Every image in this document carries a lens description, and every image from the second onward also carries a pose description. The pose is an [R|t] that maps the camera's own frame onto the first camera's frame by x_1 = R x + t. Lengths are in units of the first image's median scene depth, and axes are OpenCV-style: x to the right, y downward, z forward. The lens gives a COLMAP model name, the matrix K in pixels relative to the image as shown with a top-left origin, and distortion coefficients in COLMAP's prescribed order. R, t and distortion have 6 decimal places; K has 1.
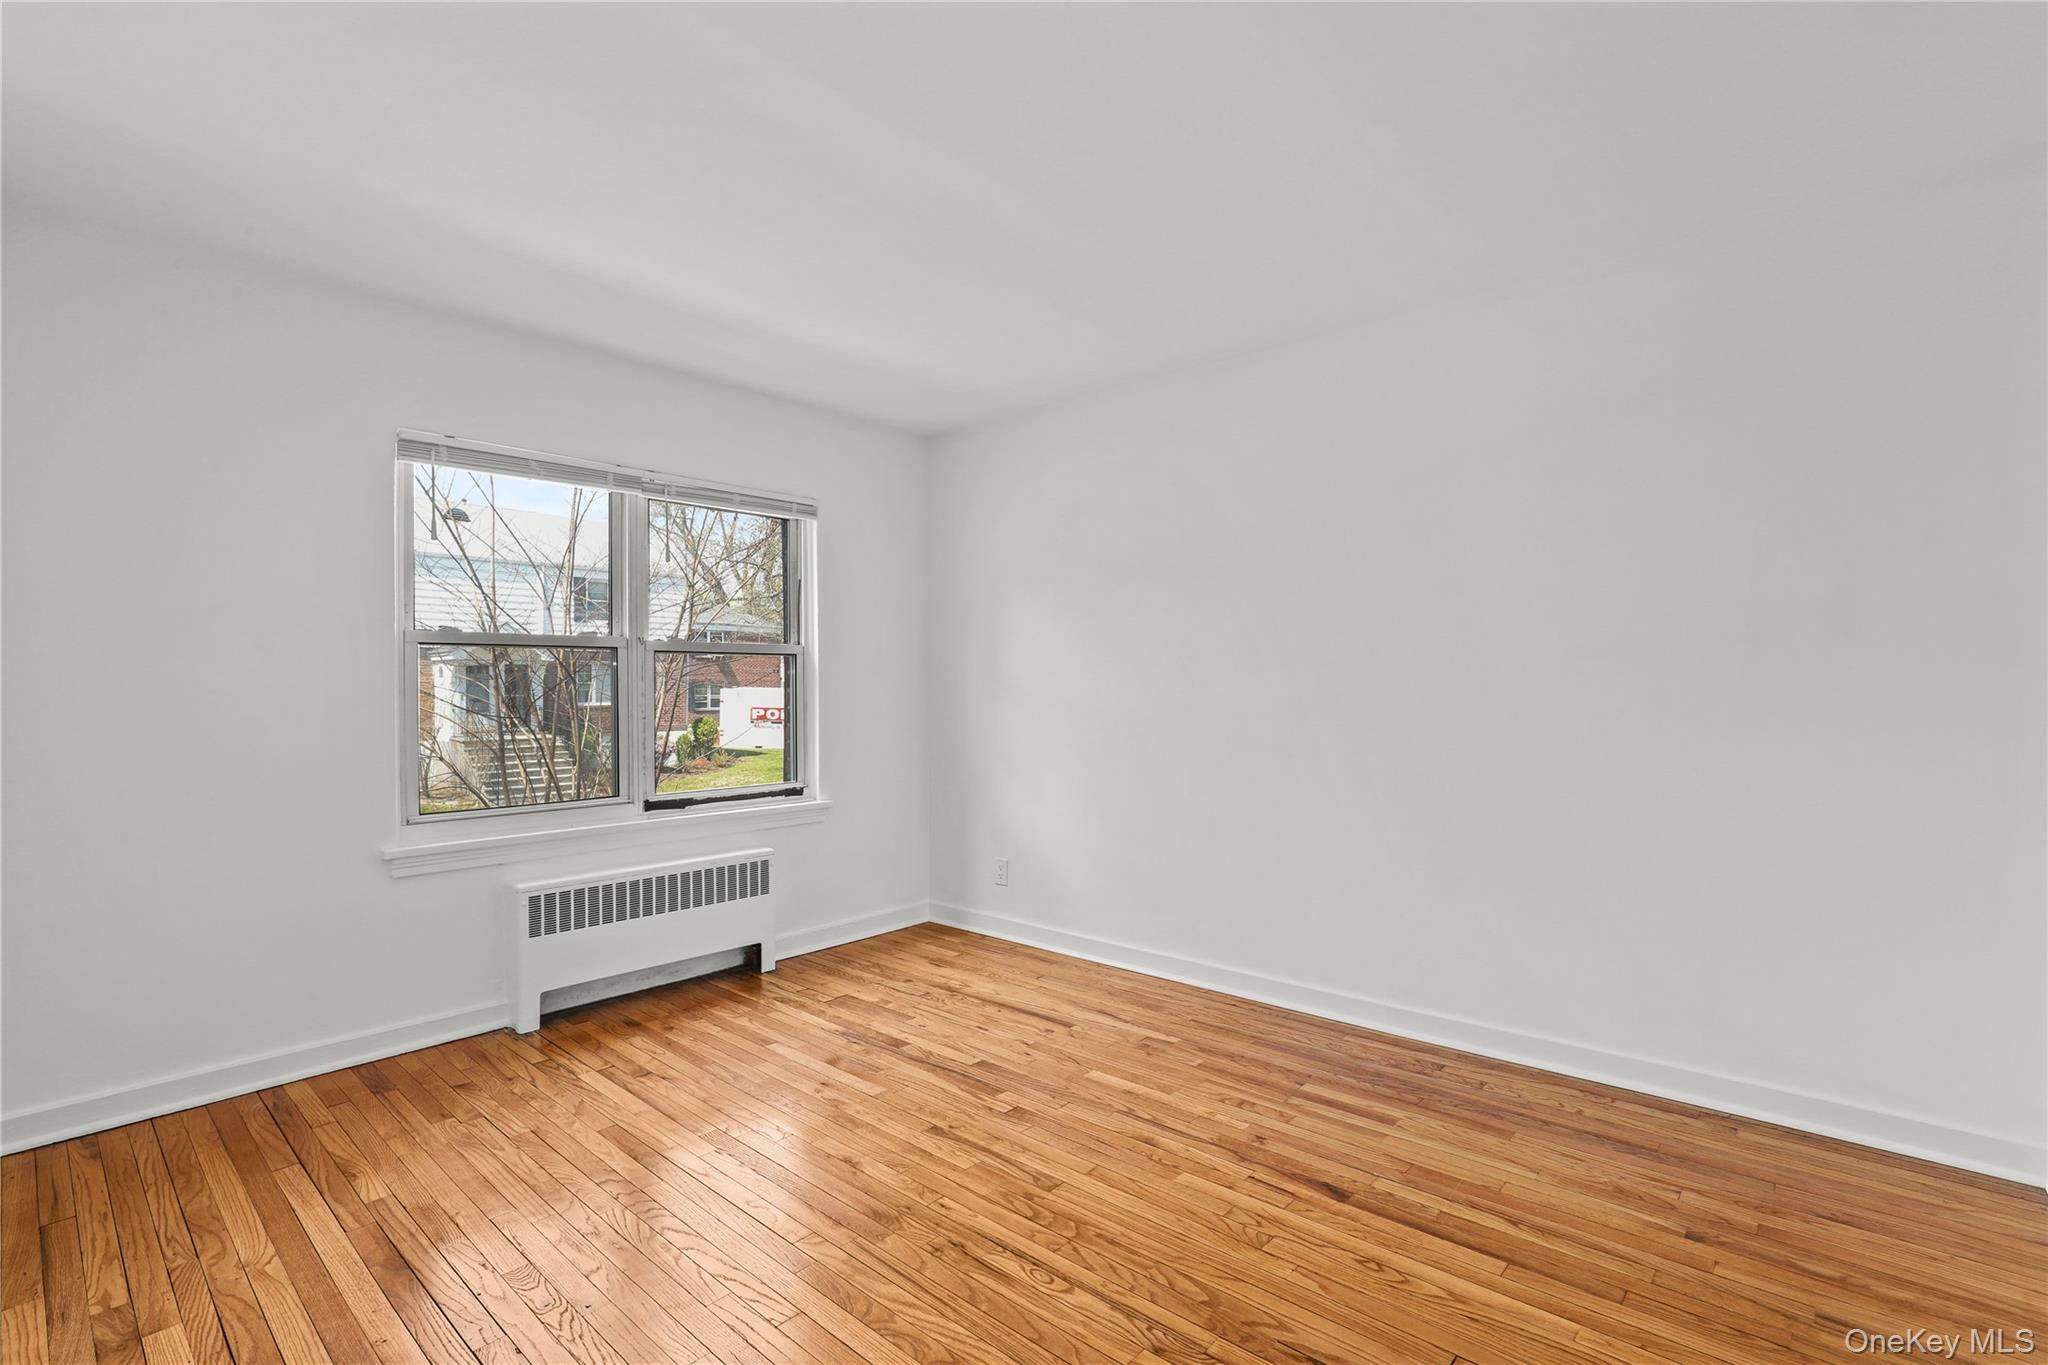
lens RADIAL K [[943.4, 0, 1022.0], [0, 943.4, 688.4], [0, 0, 1]] dist [-0.019432, 0.005523]
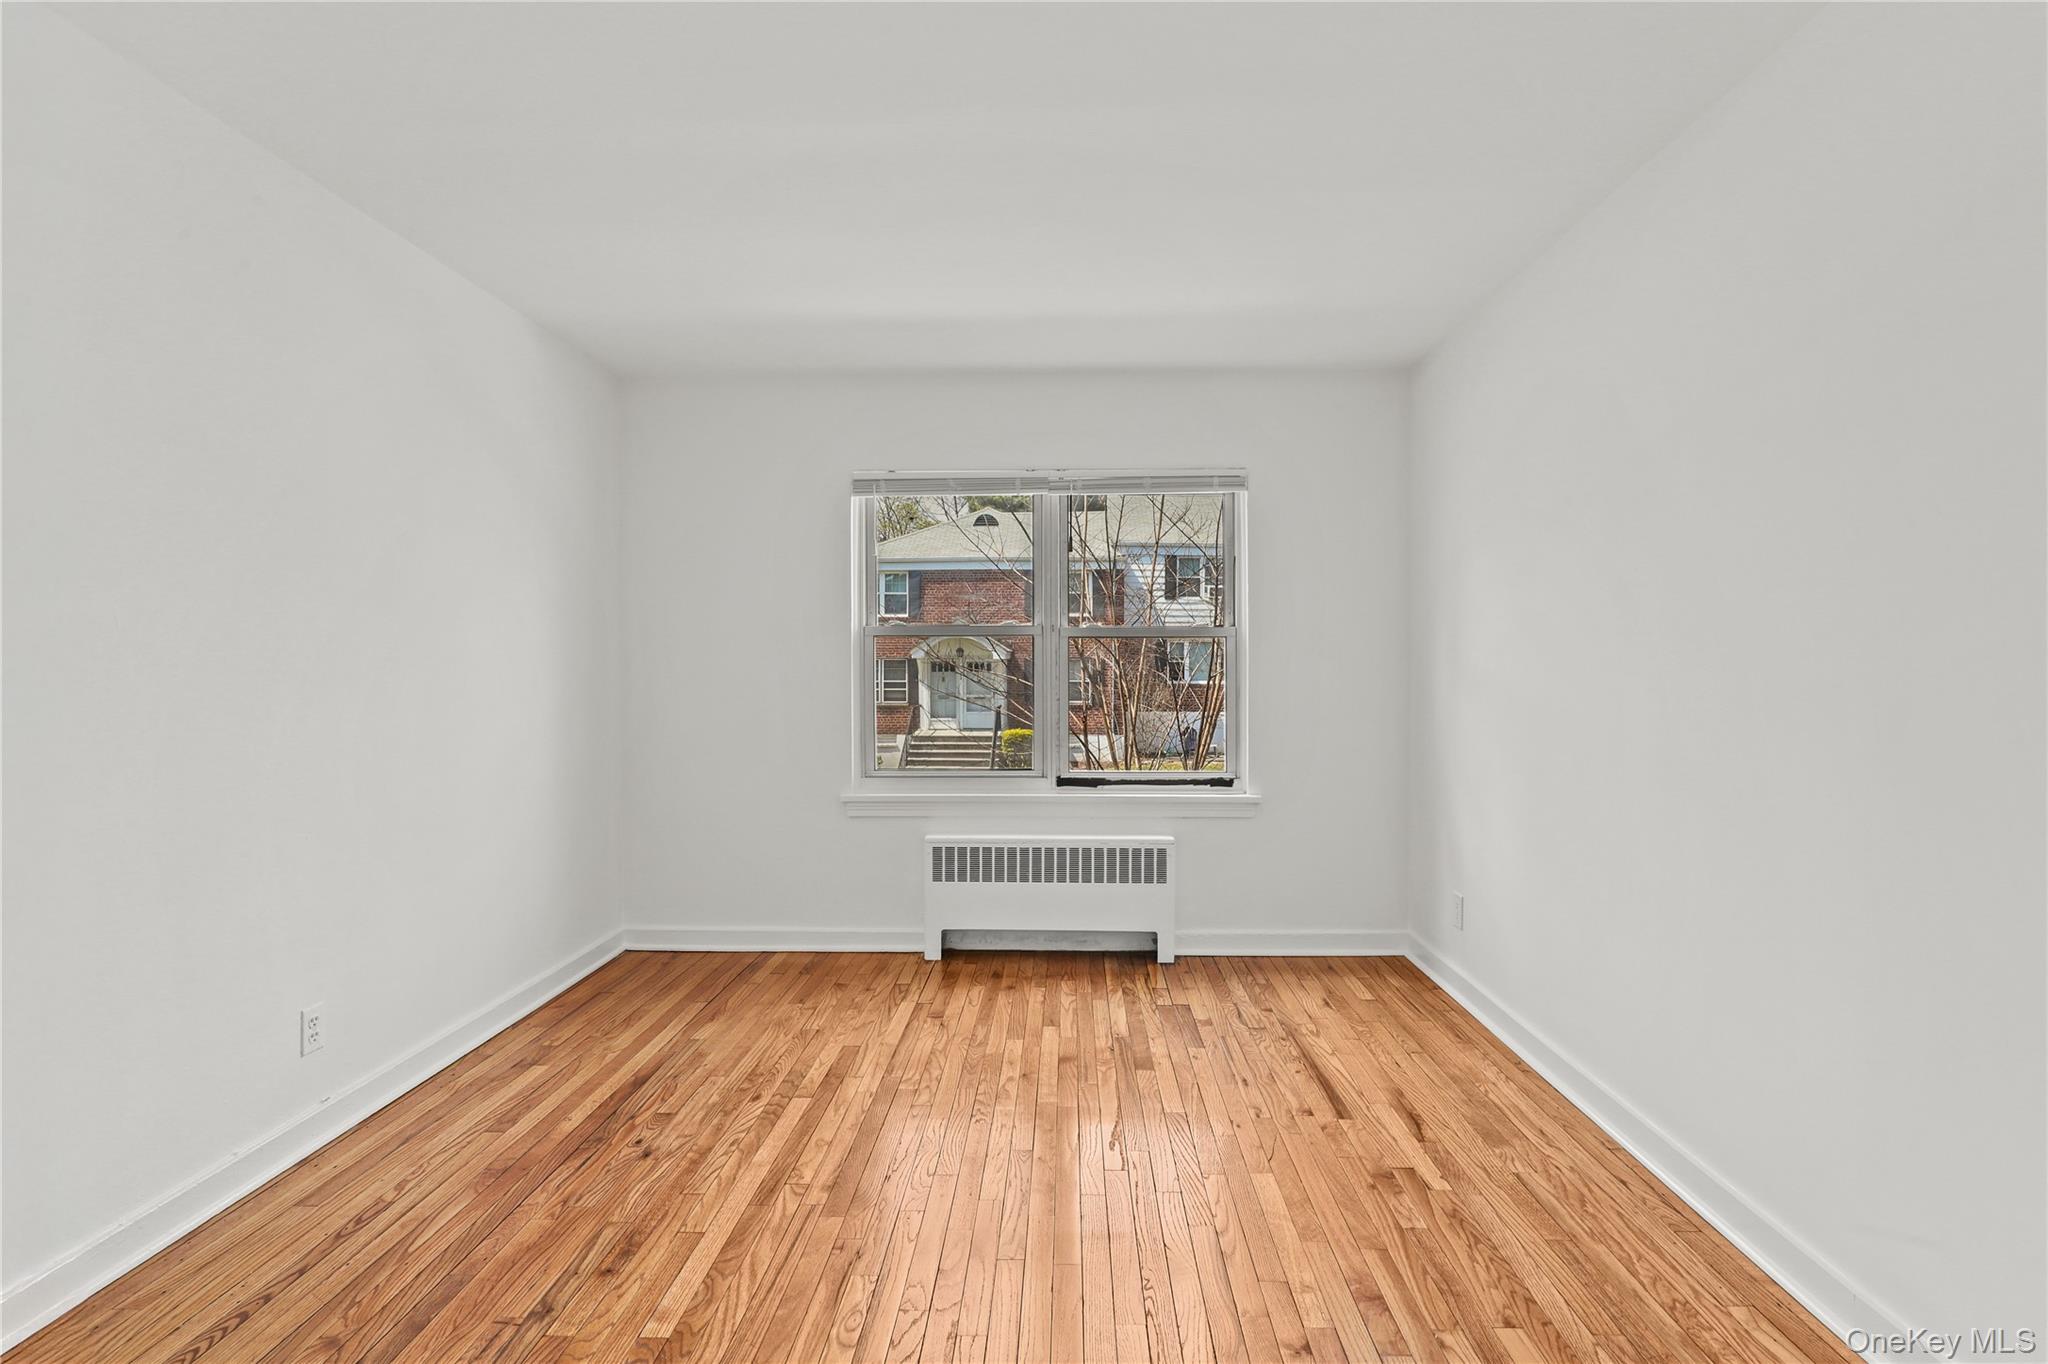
lens RADIAL K [[958.8, 0, 1015.9], [0, 958.8, 667.5], [0, 0, 1]] dist [-0.017723, 0.000881]
pose [[0.642515, 0.002270, -0.766269, 0.462494], [-0.002224, 0.999997, 0.001098, -0.007266], [0.766270, 0.000998, 0.642518, 0.290057]]
